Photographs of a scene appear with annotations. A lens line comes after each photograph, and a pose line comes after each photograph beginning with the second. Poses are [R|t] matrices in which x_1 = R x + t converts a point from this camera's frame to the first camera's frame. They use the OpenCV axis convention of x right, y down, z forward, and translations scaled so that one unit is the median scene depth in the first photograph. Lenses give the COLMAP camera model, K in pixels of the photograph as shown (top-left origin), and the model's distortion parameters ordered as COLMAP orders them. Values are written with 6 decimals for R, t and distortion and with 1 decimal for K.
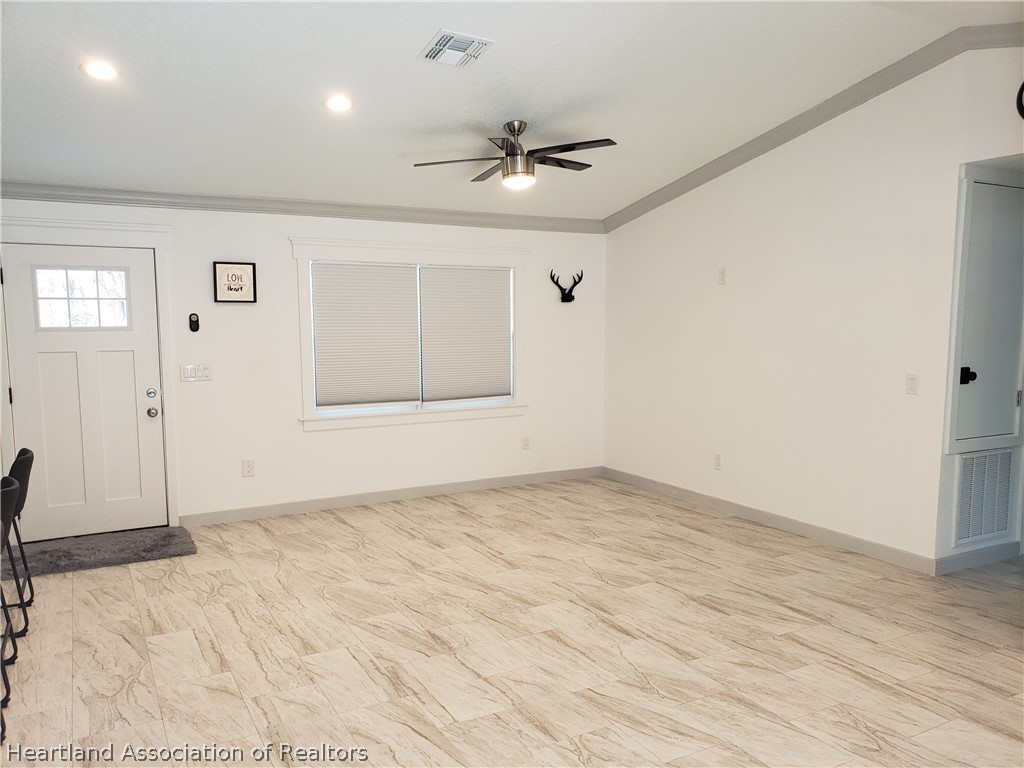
lens RADIAL K [[799.2, 0, 512.5], [0, 799.2, 389.2], [0, 0, 1]] dist [0.024072, -0.005715]
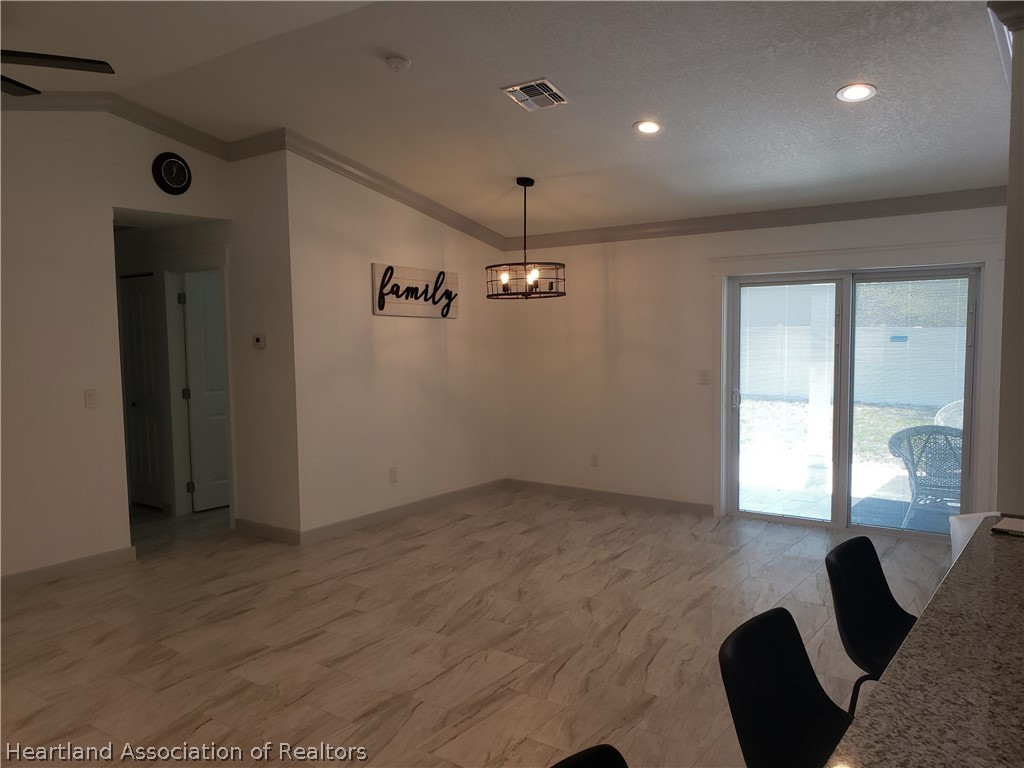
lens RADIAL K [[799.2, 0, 512.1], [0, 799.2, 383.2], [0, 0, 1]] dist [0.024072, -0.005715]
pose [[-0.422641, -0.053754, 0.904701, -0.918946], [0.100163, 0.989354, 0.105576, -0.107676], [-0.900745, 0.135239, -0.412758, 1.190737]]
